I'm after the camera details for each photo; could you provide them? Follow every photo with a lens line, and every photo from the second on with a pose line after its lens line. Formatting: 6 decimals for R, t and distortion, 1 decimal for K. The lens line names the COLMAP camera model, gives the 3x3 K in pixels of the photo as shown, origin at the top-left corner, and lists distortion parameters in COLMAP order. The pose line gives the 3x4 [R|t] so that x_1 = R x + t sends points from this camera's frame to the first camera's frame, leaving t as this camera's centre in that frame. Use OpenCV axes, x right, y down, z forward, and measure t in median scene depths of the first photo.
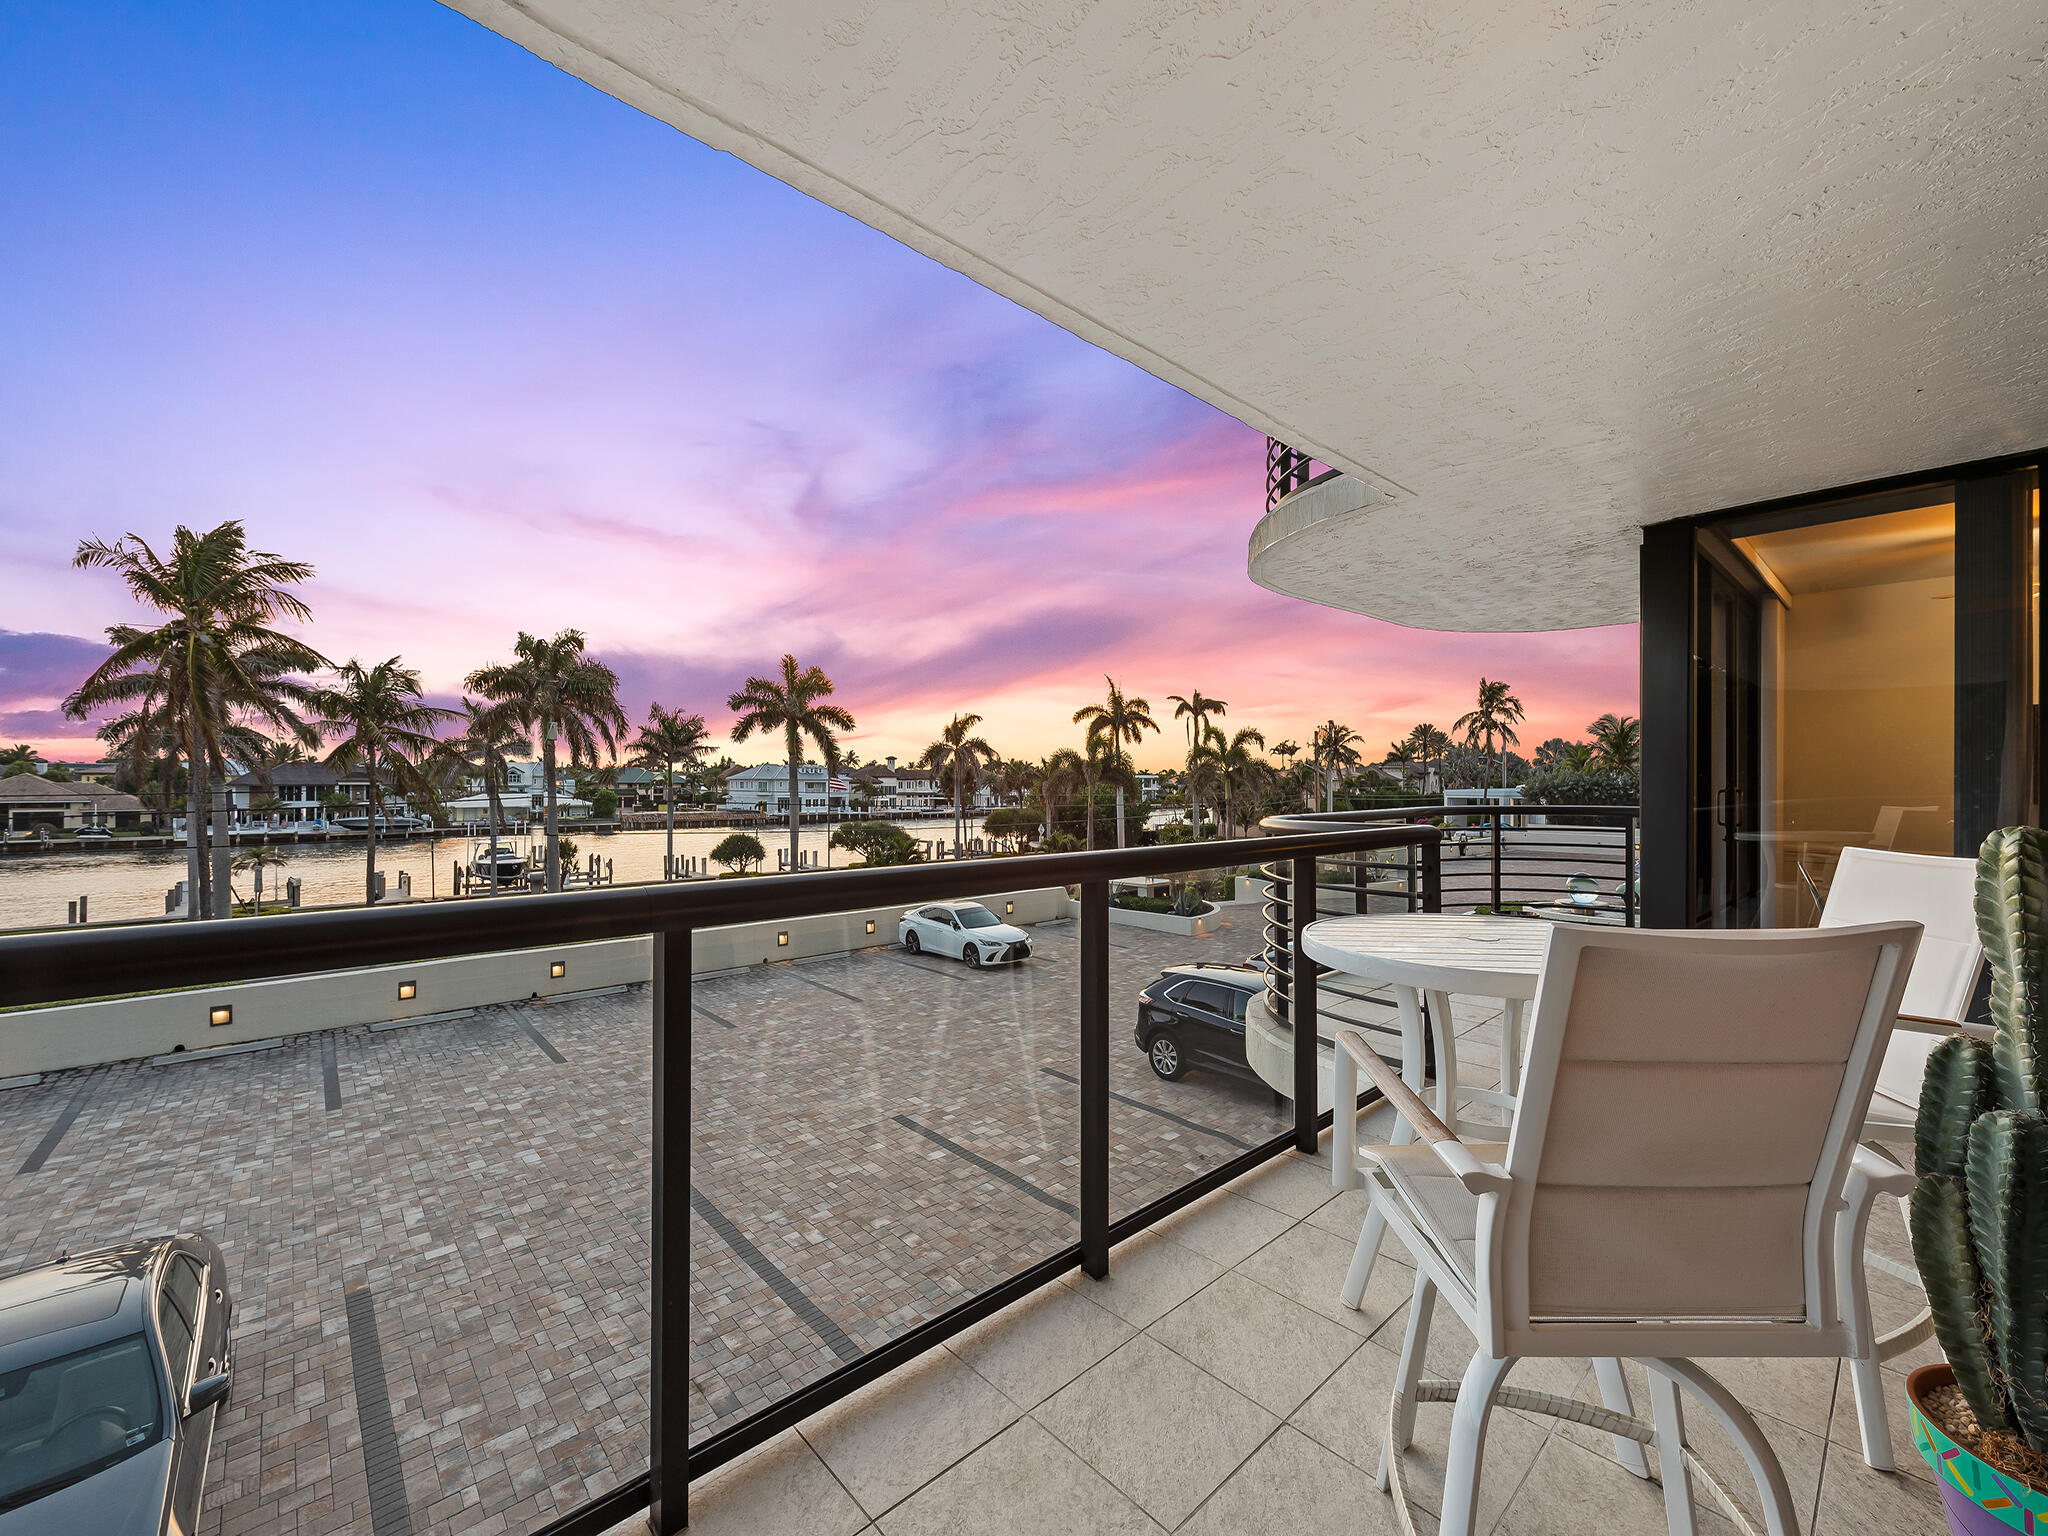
lens RADIAL K [[802.9, 0, 1010.6], [0, 802.9, 789.2], [0, 0, 1]] dist [0.004315, -0.000807]
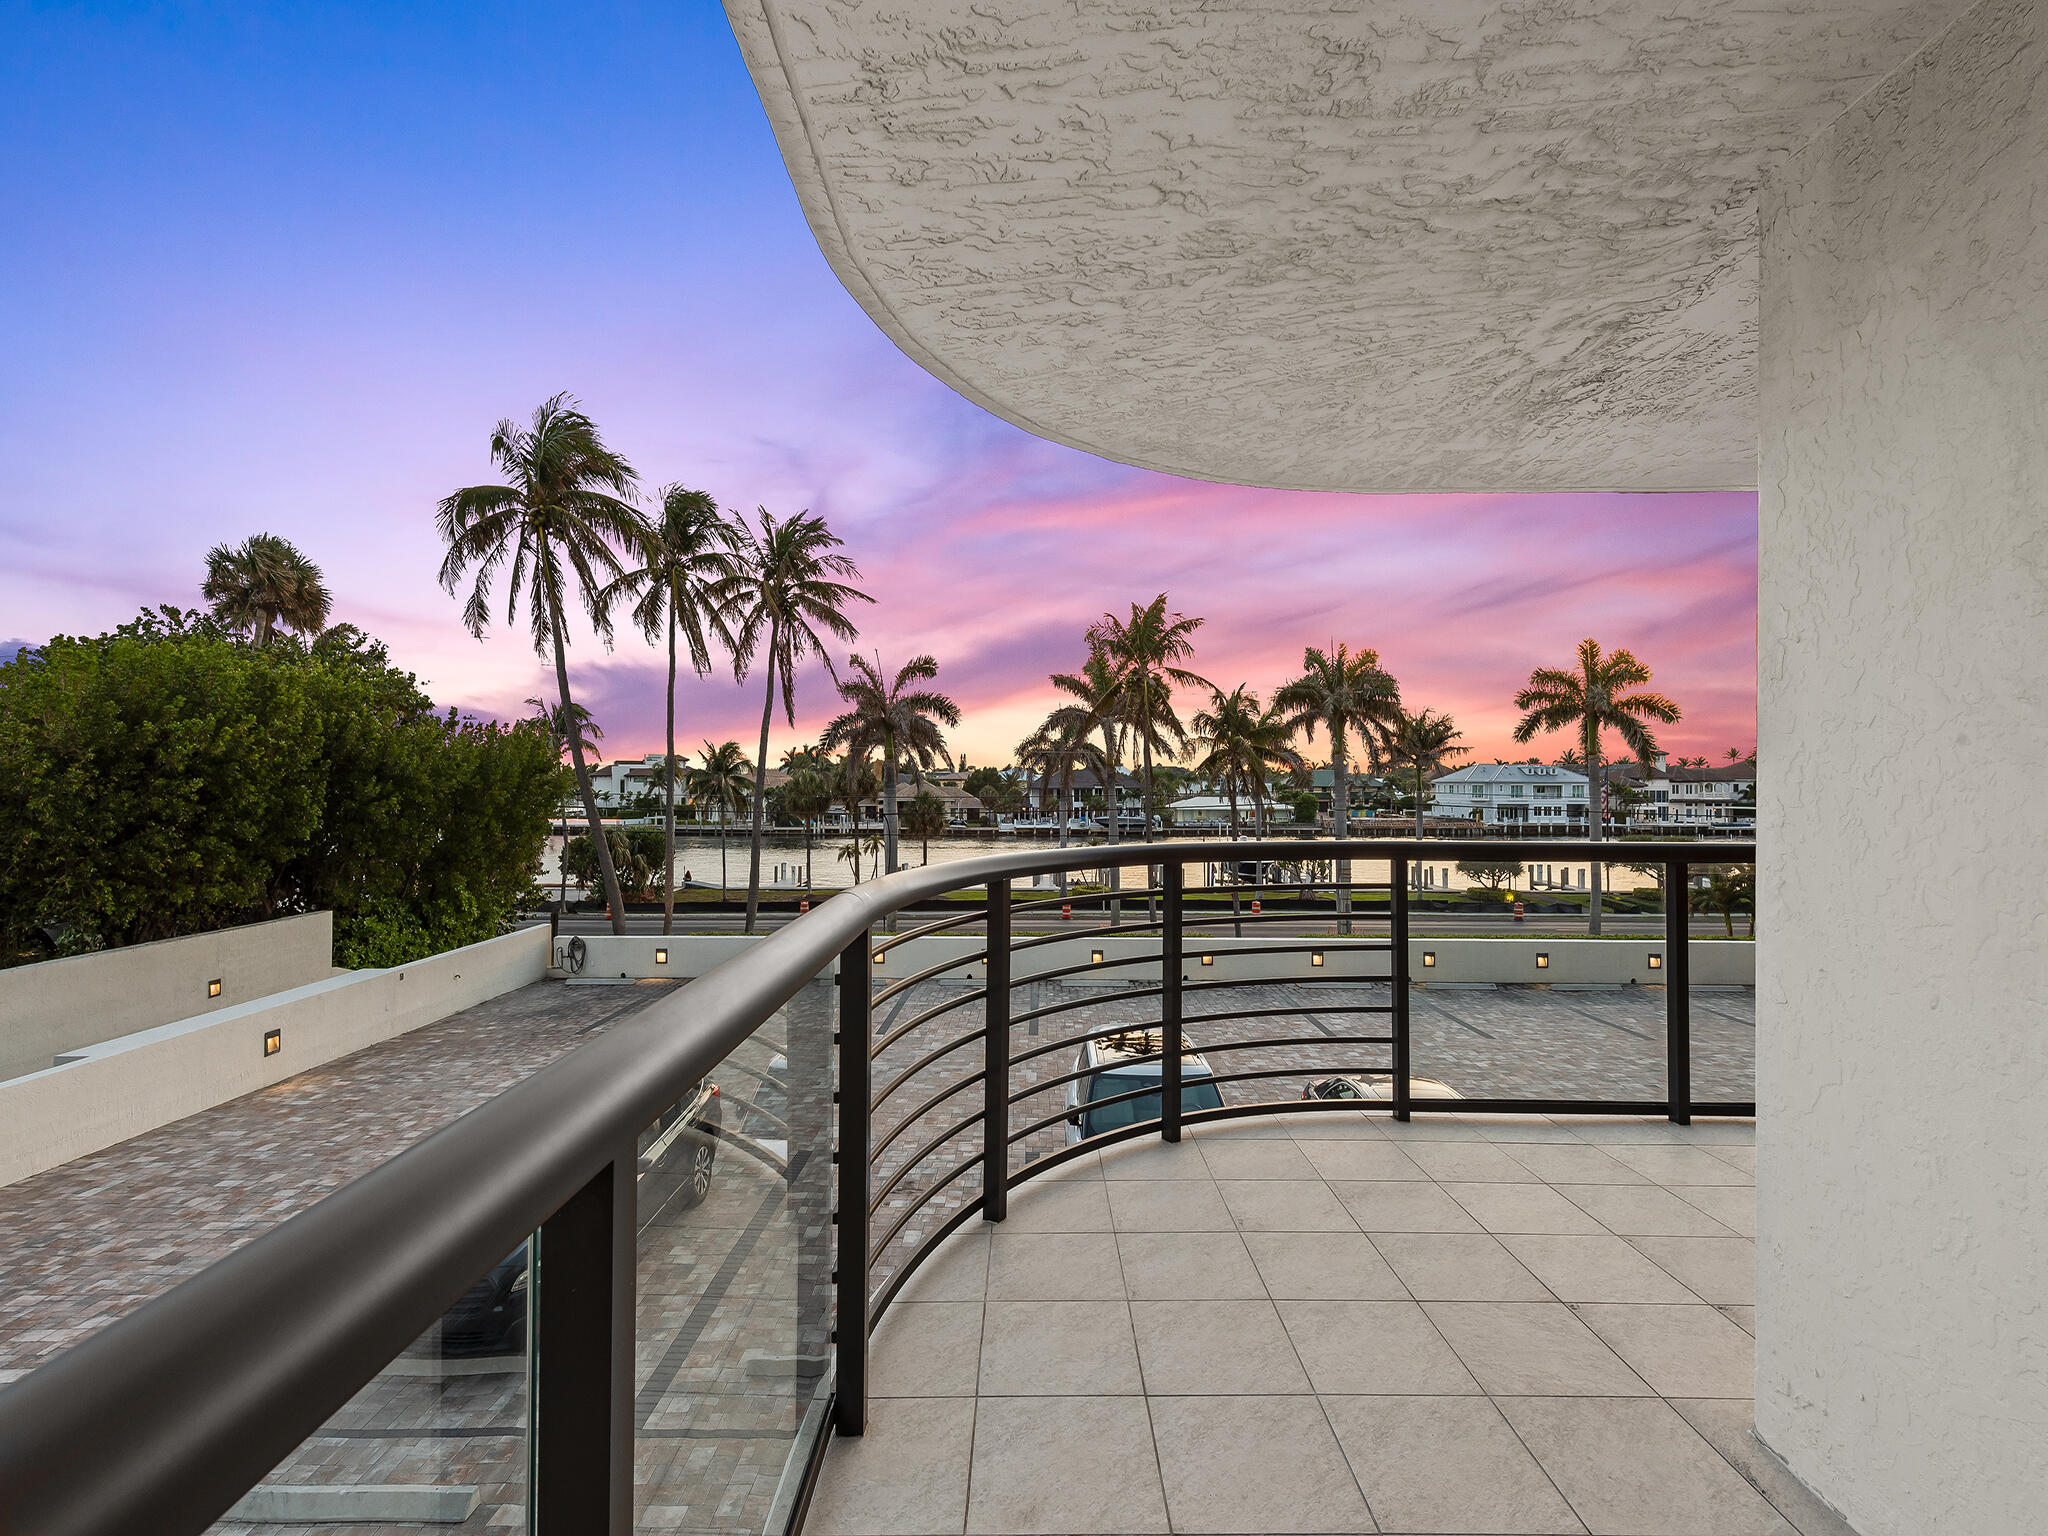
lens RADIAL K [[907.2, 0, 1013.1], [0, 907.2, 769.3], [0, 0, 1]] dist [0.001160, 0.000068]
pose [[0.733949, -0.013189, -0.679077, -0.051417], [-0.004688, 0.999689, -0.024483, -0.000364], [0.679189, 0.021153, 0.733659, -0.109145]]
